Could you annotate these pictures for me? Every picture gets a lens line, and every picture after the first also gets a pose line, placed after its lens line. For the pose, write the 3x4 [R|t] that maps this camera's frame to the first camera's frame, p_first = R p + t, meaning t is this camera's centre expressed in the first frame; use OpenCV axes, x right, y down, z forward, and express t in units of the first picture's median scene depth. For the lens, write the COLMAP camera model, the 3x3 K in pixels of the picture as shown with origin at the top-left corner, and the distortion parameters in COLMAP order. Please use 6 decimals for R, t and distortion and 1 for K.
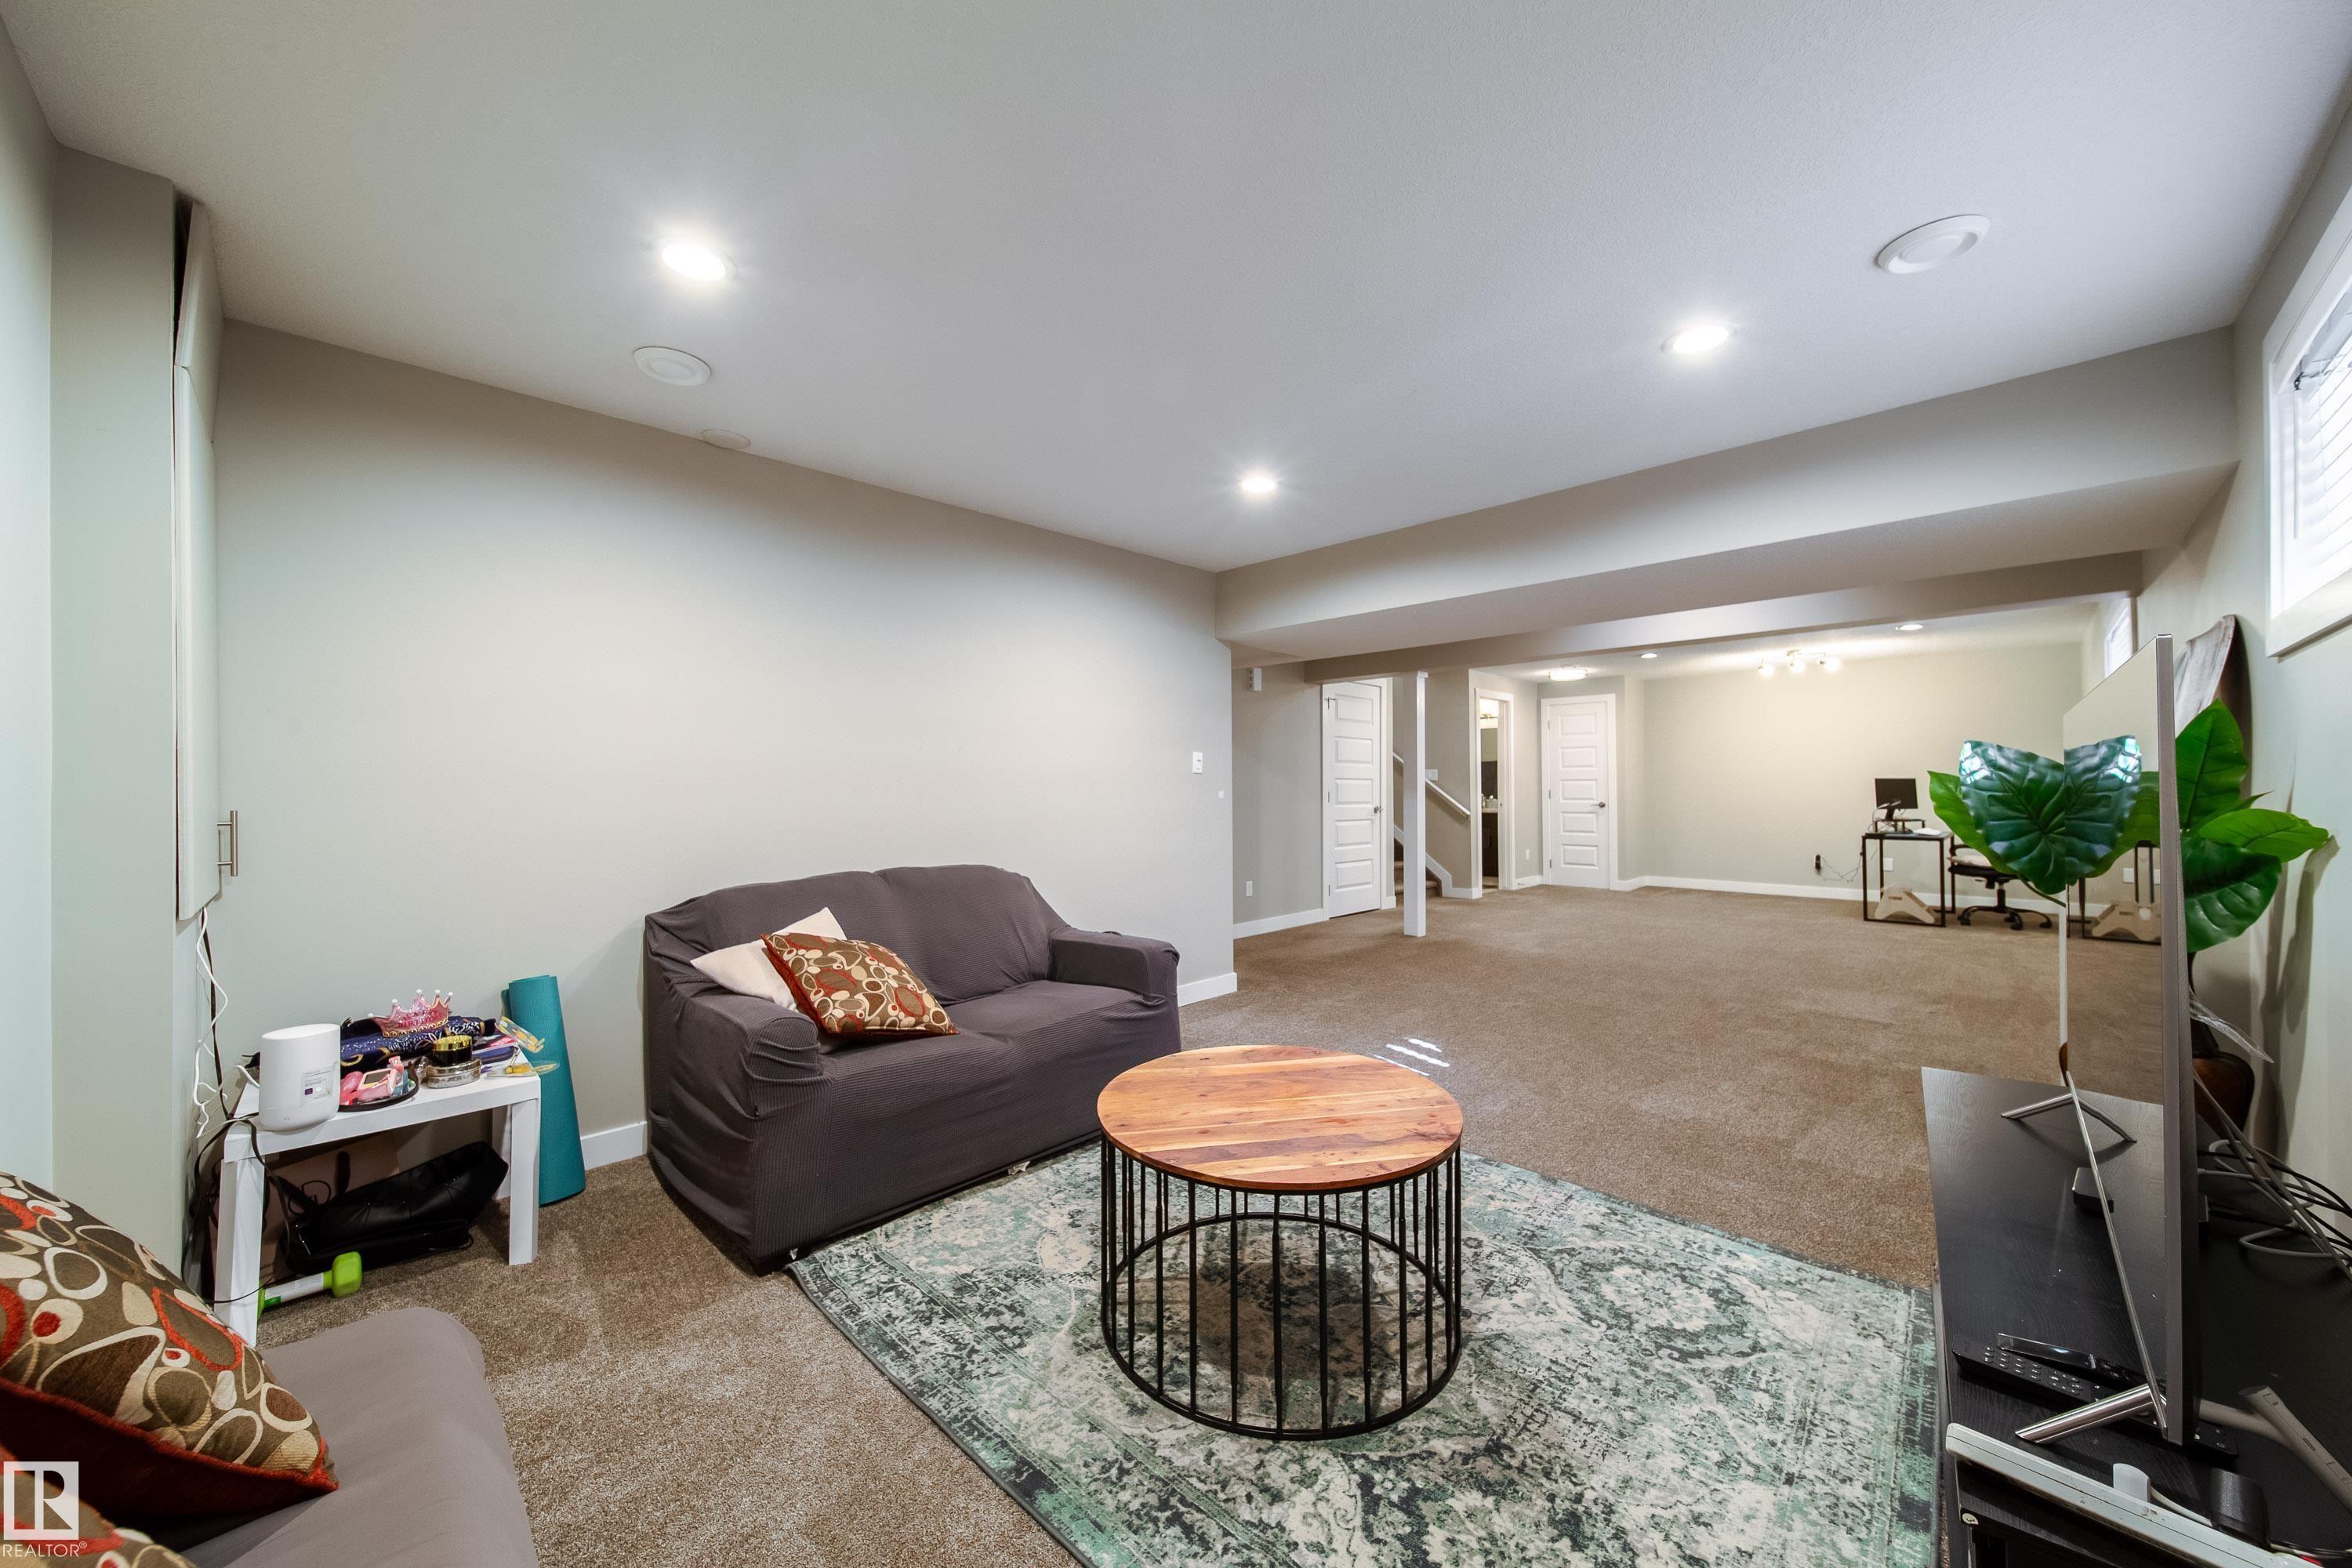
lens RADIAL K [[851.7, 0, 1151.4], [0, 851.7, 793.3], [0, 0, 1]] dist [0.001312, -0.000043]
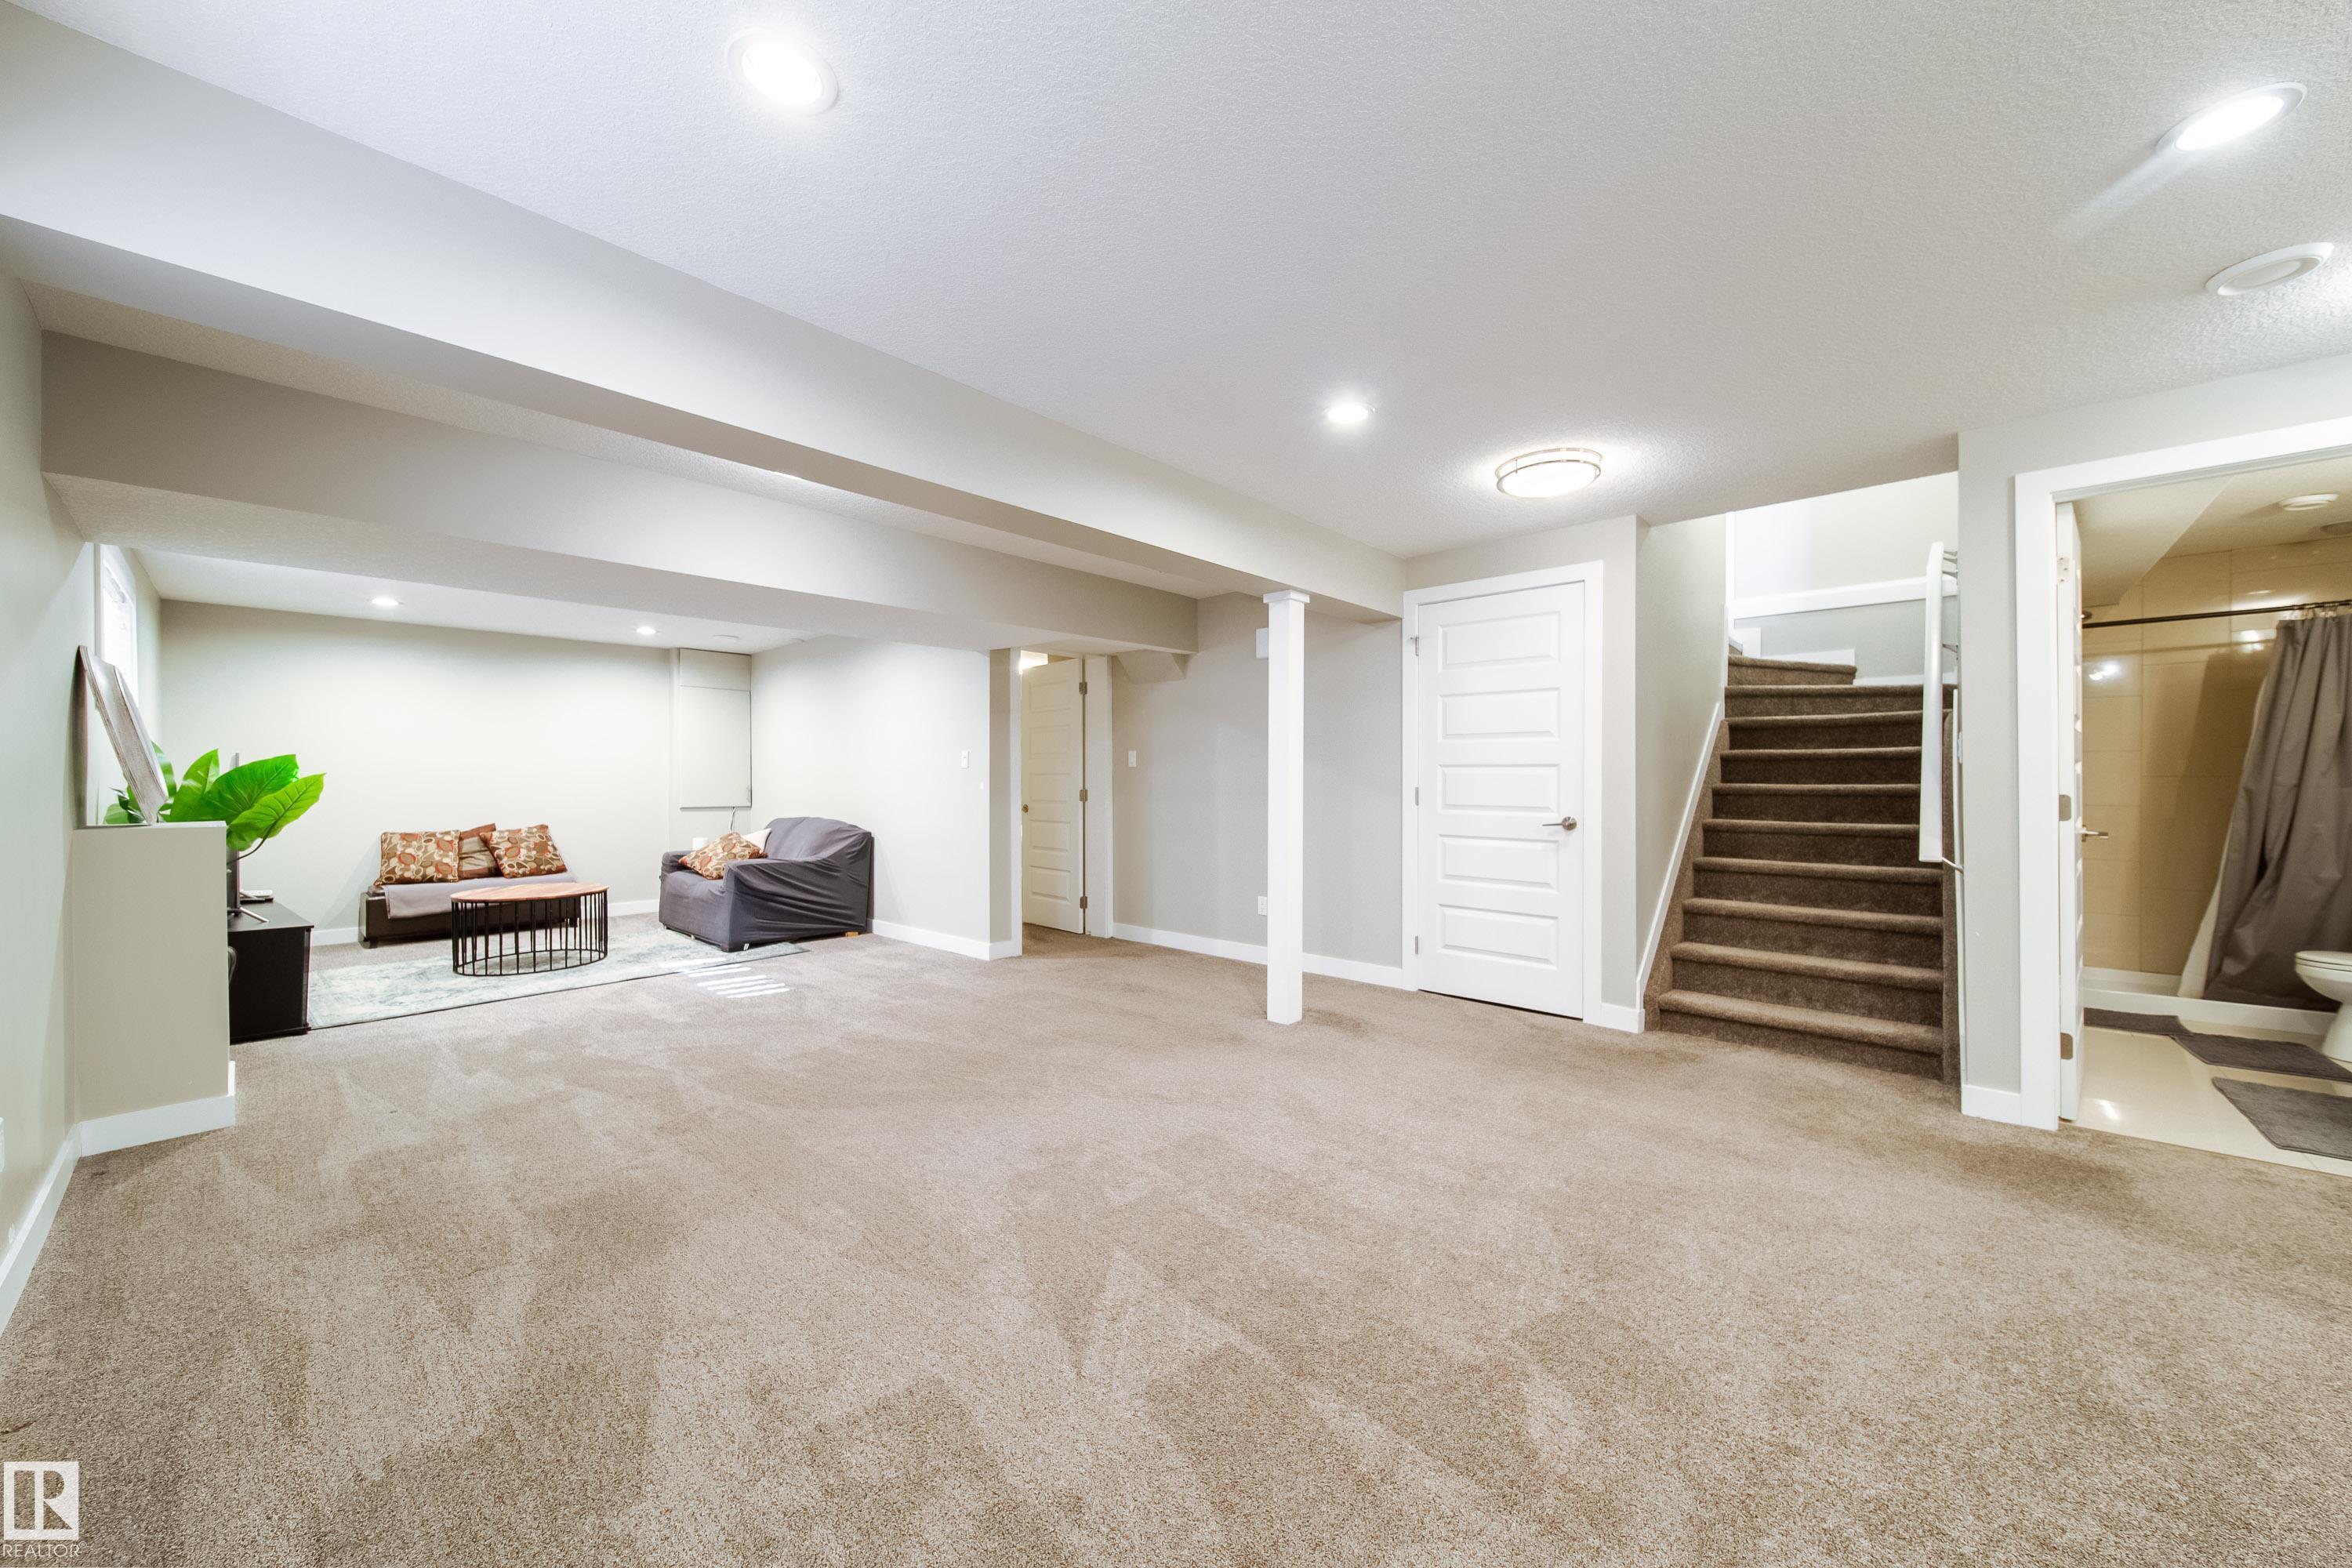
lens RADIAL K [[845.1, 0, 1174.8], [0, 845.1, 779.7], [0, 0, 1]] dist [0.001162, -0.000046]
pose [[0.062050, 0.009598, -0.998027, 2.931194], [-0.006231, 0.999938, 0.009228, -0.042973], [0.998054, 0.005646, 0.062106, 2.801833]]
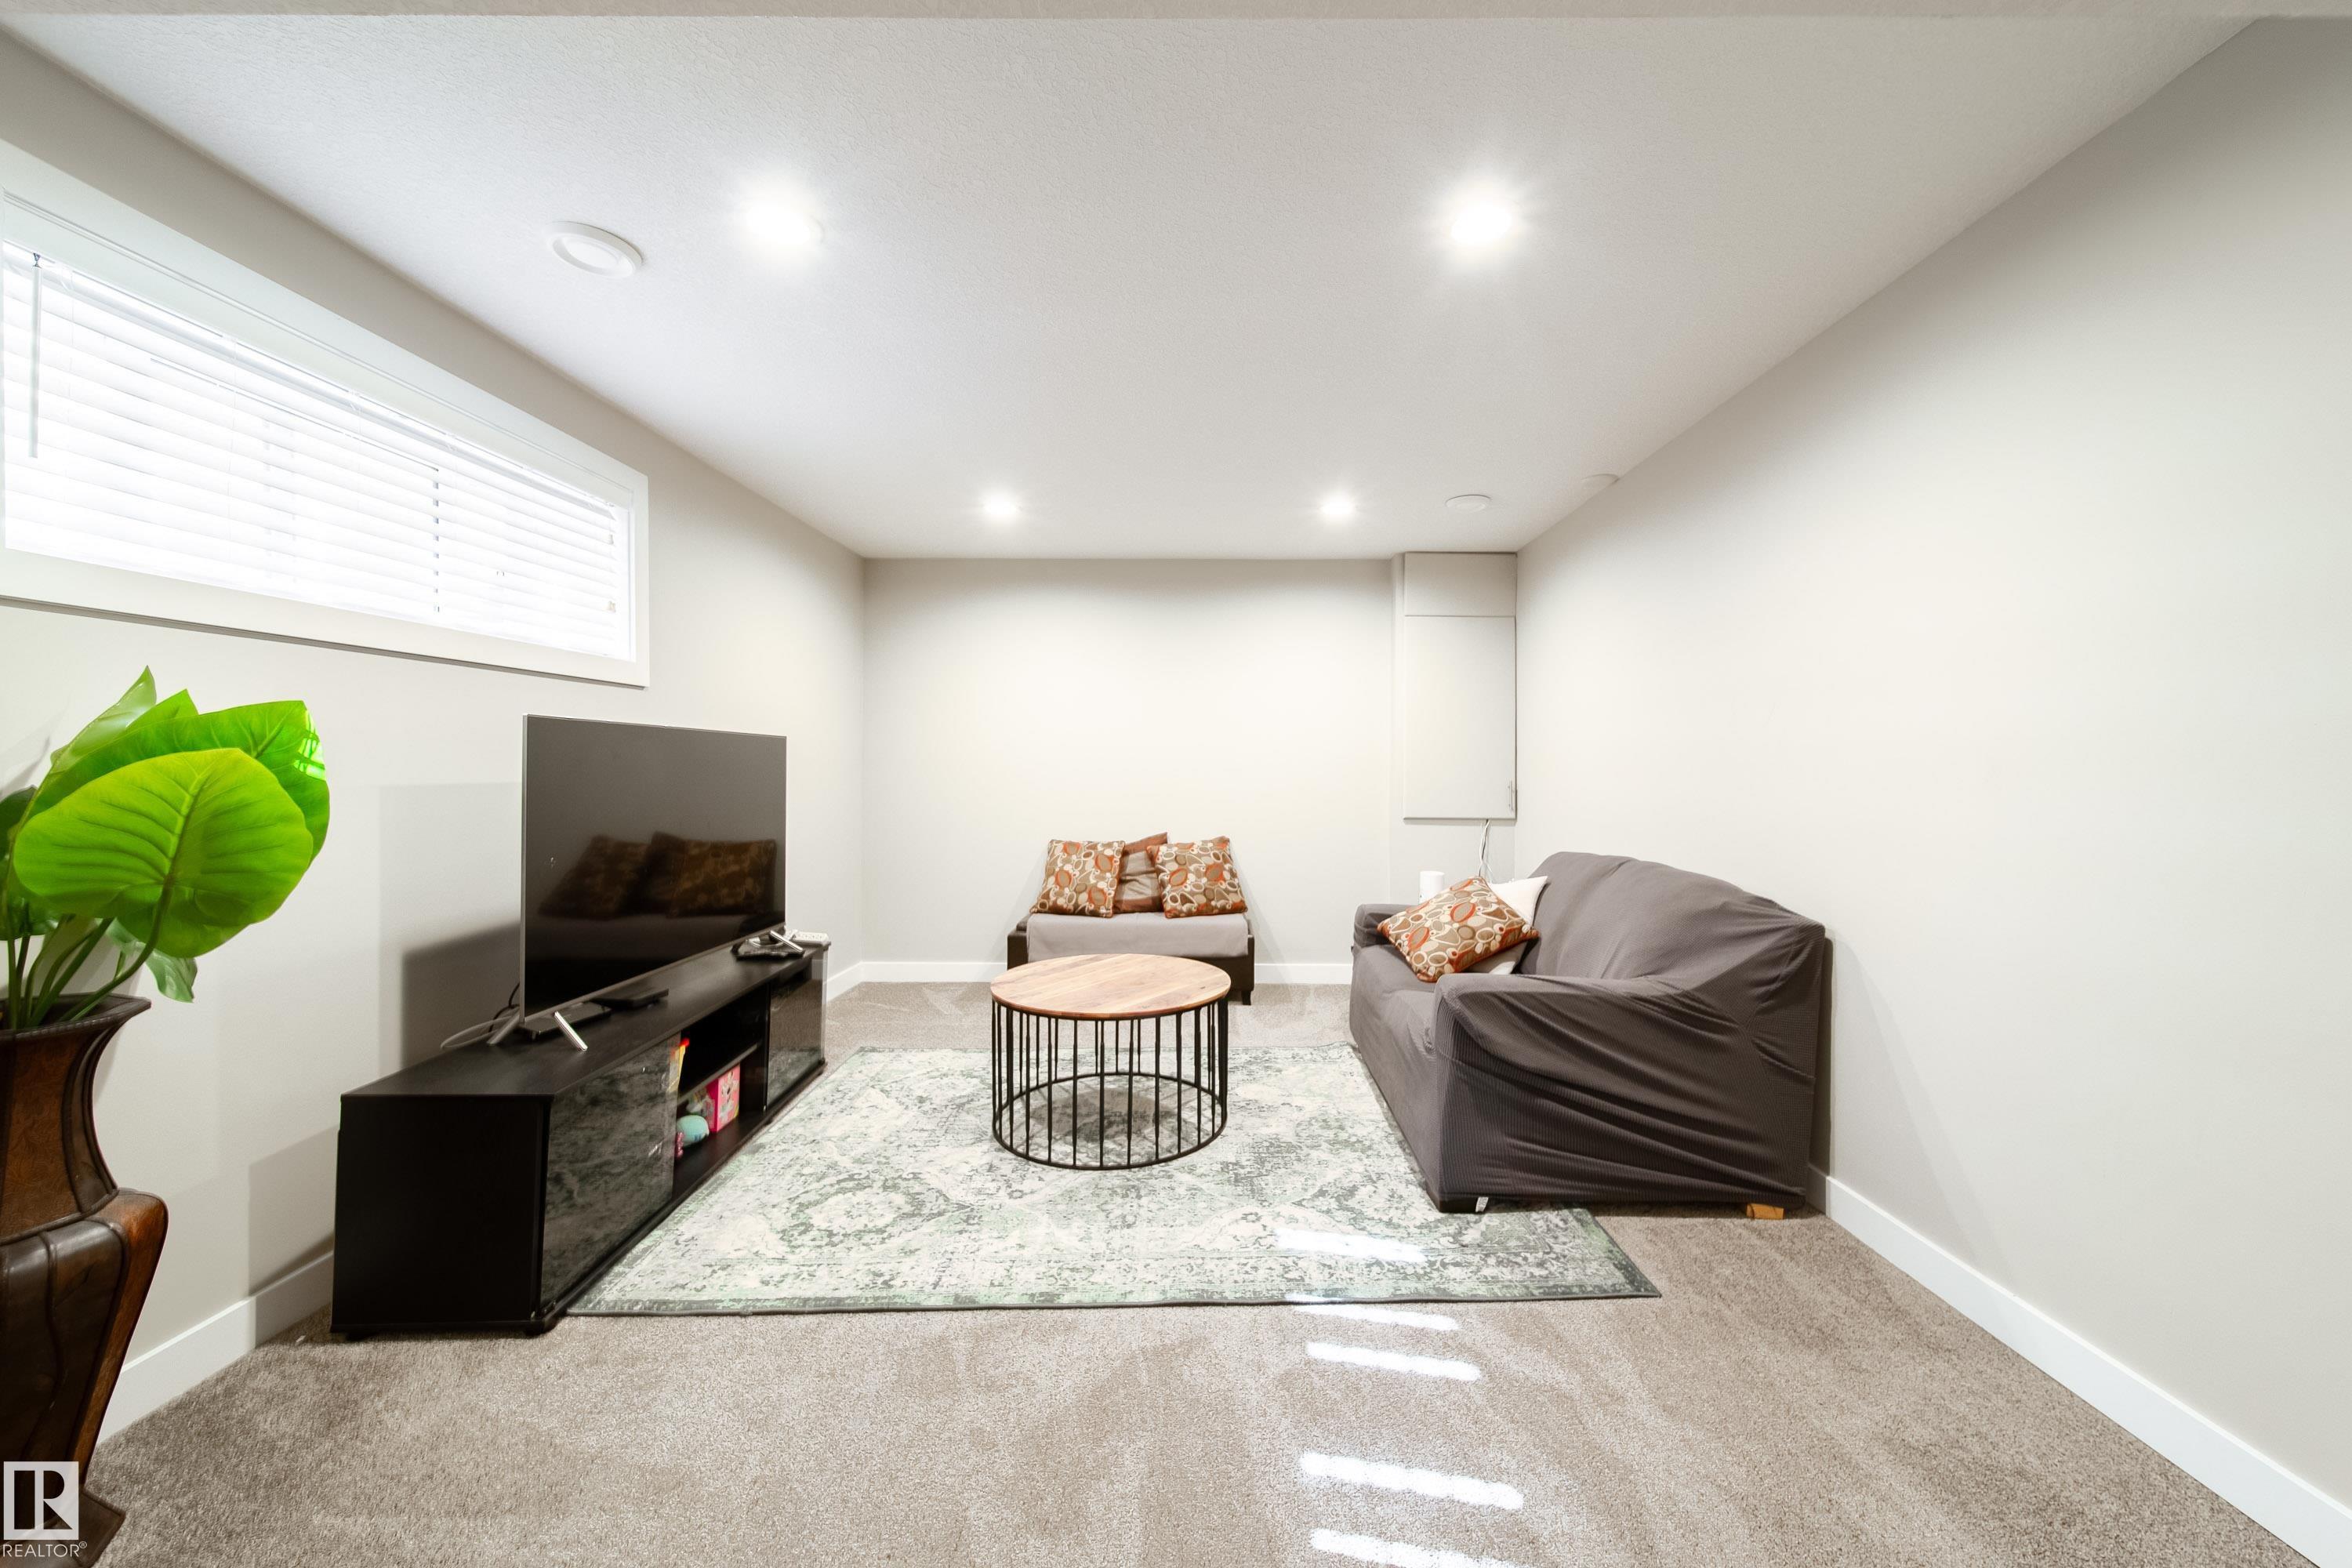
lens RADIAL K [[854.9, 0, 1225.1], [0, 854.9, 767.4], [0, 0, 1]] dist [0.002430, -0.000051]
pose [[-0.681864, 0.004673, -0.731464, 1.051504], [-0.002564, 0.999958, 0.008778, -0.024354], [0.731474, 0.007860, -0.681824, 2.053866]]
